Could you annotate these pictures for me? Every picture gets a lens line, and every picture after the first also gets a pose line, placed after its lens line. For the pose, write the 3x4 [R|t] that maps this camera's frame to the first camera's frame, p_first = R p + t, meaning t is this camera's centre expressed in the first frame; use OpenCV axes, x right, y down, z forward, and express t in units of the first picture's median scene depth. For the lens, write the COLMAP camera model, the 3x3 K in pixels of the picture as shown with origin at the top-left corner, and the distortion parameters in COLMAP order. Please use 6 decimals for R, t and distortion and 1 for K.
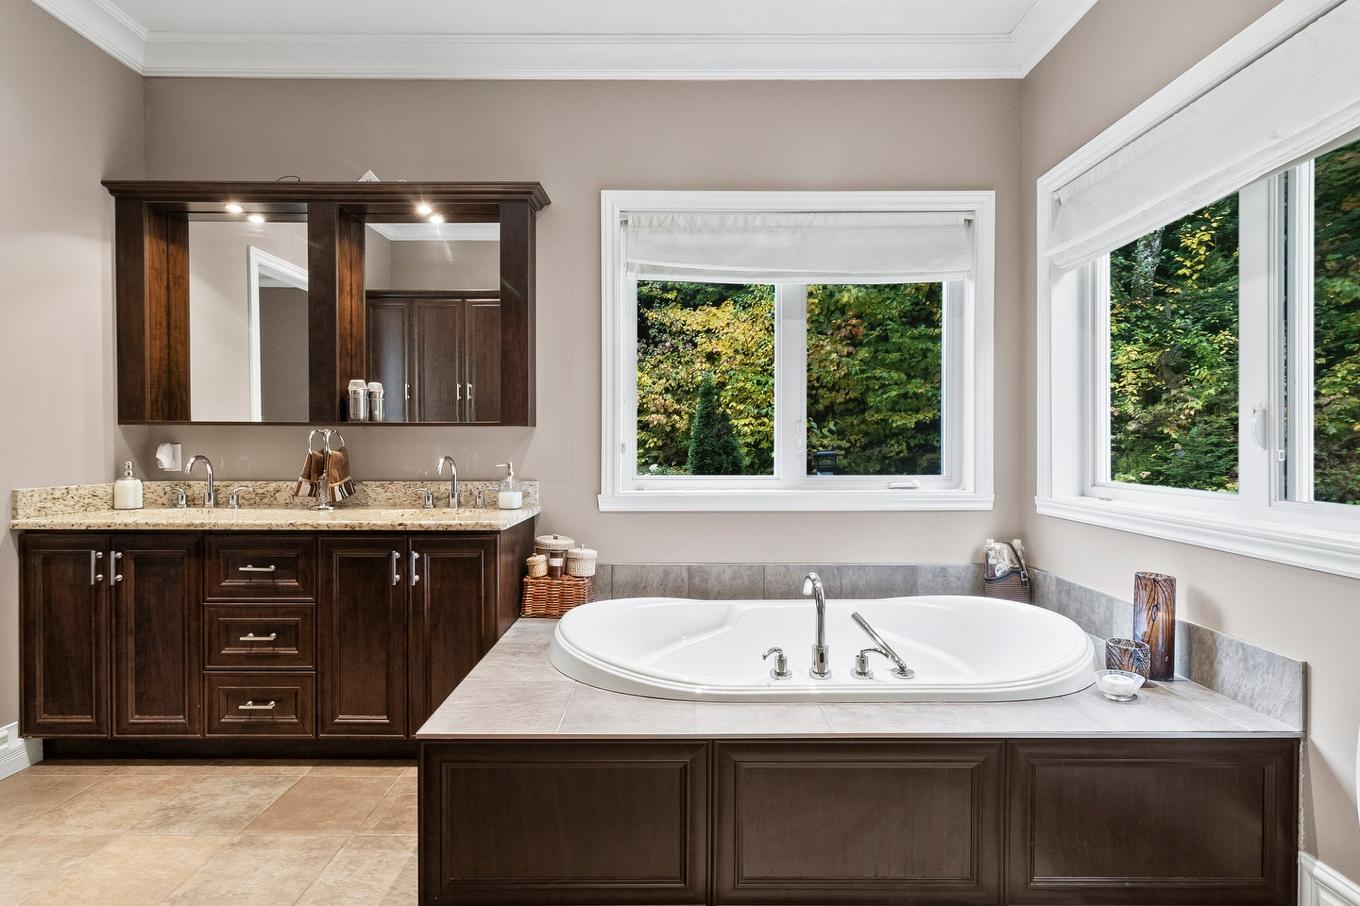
lens RADIAL K [[644.6, 0, 680.0], [0, 644.6, 453.0], [0, 0, 1]] dist [-0.001562, -0.000005]
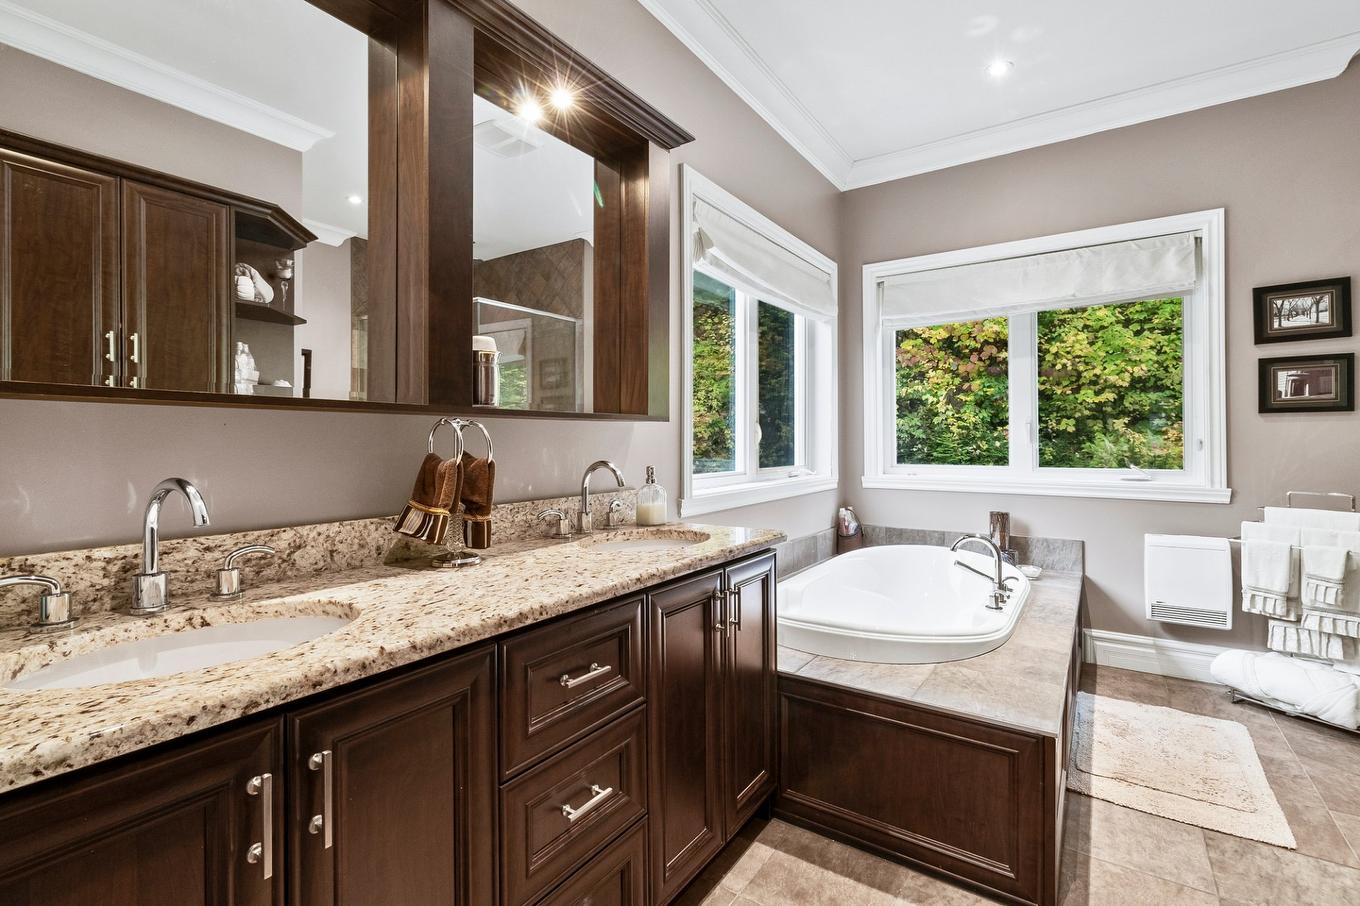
lens RADIAL K [[631.2, 0, 681.9], [0, 631.2, 432.5], [0, 0, 1]] dist [-0.006067, 0.000219]
pose [[0.551618, 0.008072, 0.834058, -0.924691], [0.016166, 0.999662, -0.020366, -0.011166], [-0.833940, 0.024718, 0.551301, 0.557123]]
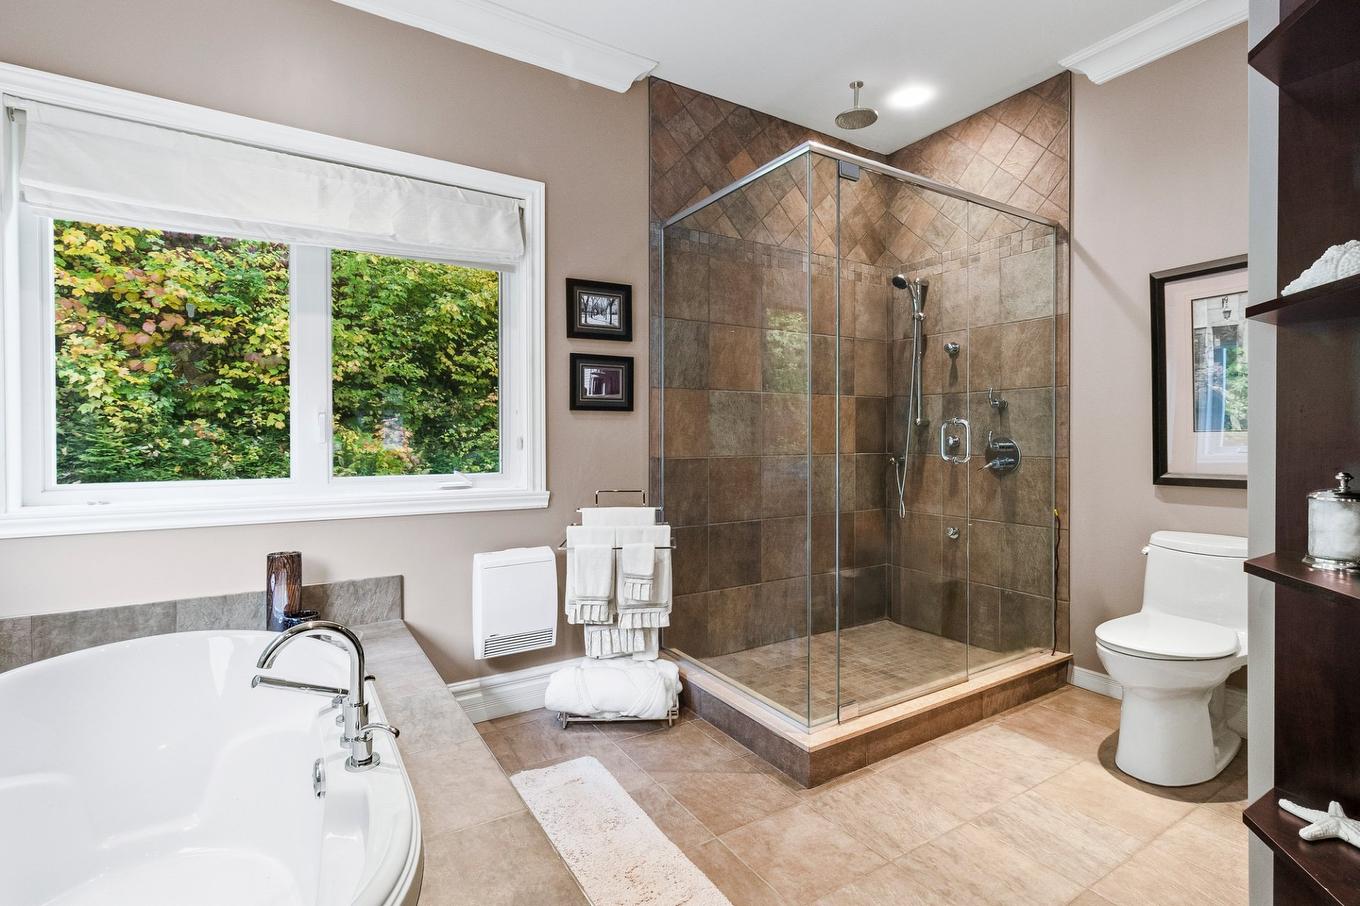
lens RADIAL K [[631.2, 0, 681.9], [0, 631.2, 432.5], [0, 0, 1]] dist [-0.006067, 0.000219]
pose [[-0.551593, 0.004641, 0.834100, -0.421311], [0.012353, 0.999920, 0.002606, -0.013509], [-0.834022, 0.011741, -0.551607, 0.751761]]
